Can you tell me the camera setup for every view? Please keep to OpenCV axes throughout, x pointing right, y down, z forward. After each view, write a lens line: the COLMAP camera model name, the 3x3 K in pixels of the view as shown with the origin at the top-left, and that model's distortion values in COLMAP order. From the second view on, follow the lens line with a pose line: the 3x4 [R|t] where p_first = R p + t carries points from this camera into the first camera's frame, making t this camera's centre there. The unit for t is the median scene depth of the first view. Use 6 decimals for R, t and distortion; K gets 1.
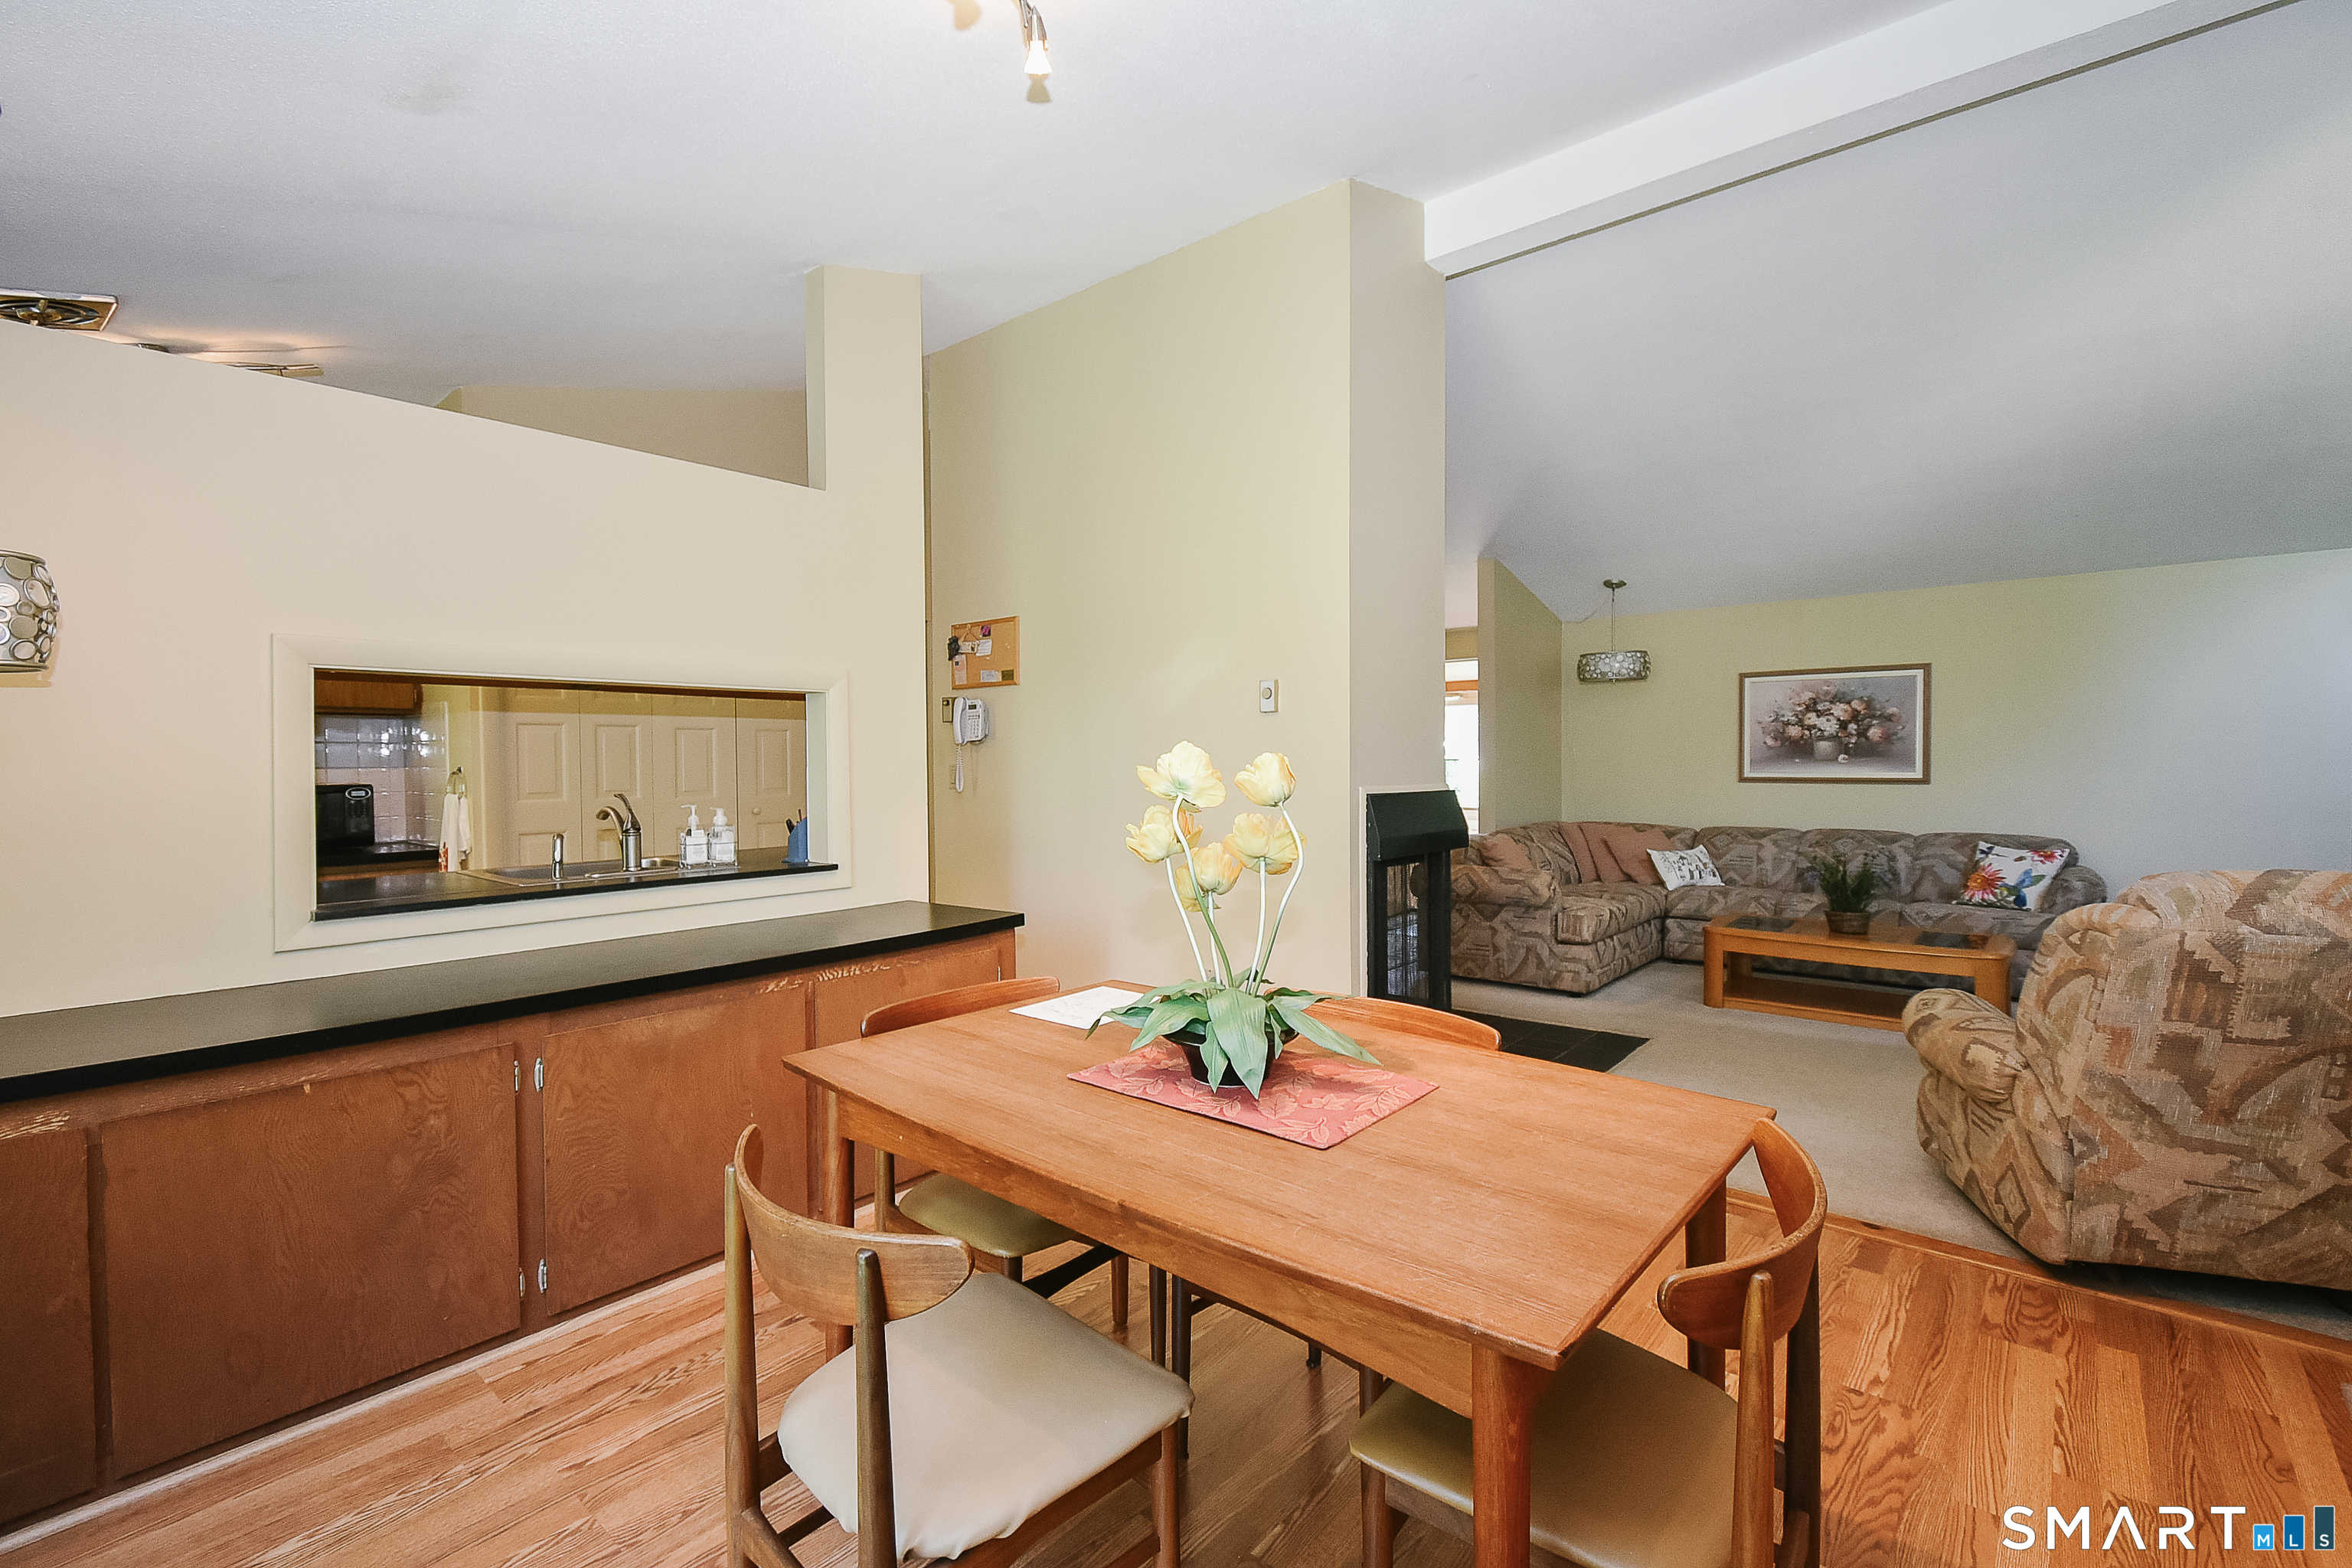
lens RADIAL K [[1033.1, 0, 1176.0], [0, 1033.1, 784.0], [0, 0, 1]] dist [-0.002370, -0.000504]
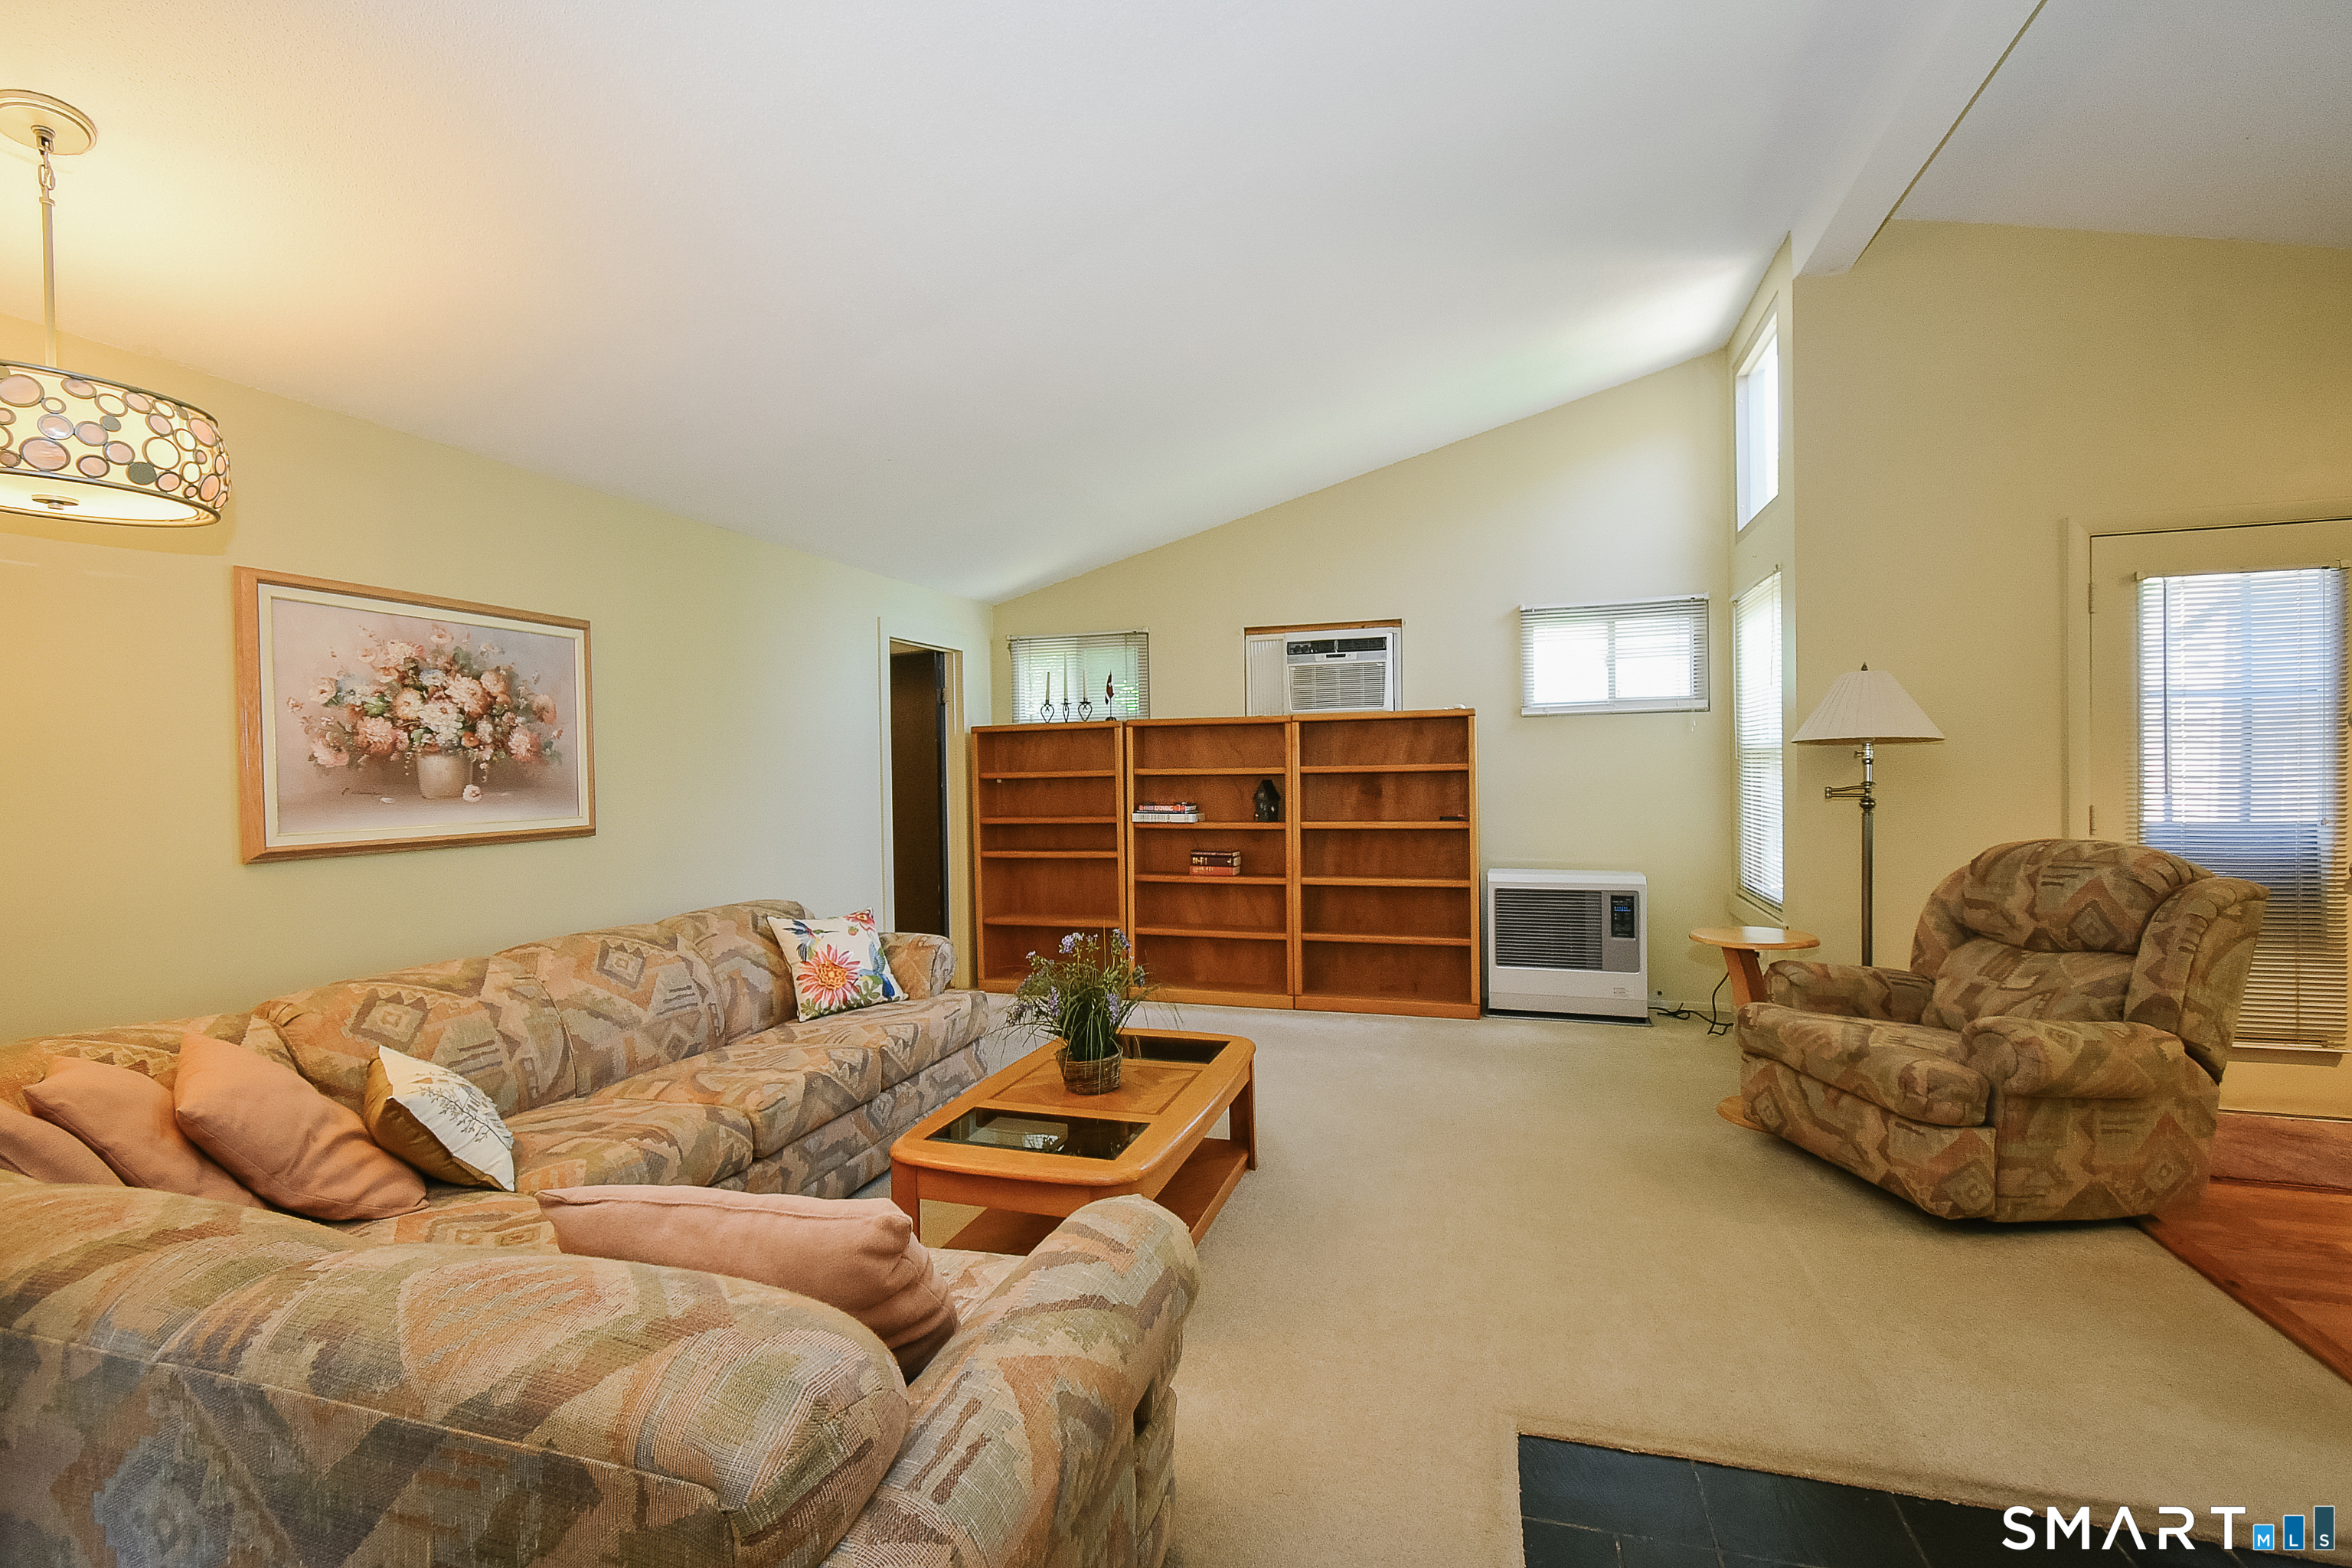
lens RADIAL K [[1026.1, 0, 1170.3], [0, 1026.1, 782.4], [0, 0, 1]] dist [0.000807, -0.005328]
pose [[-0.391373, -0.001822, 0.920230, 0.086503], [0.039657, 0.999036, 0.018844, -0.025816], [-0.919377, 0.043868, -0.390923, 0.886247]]
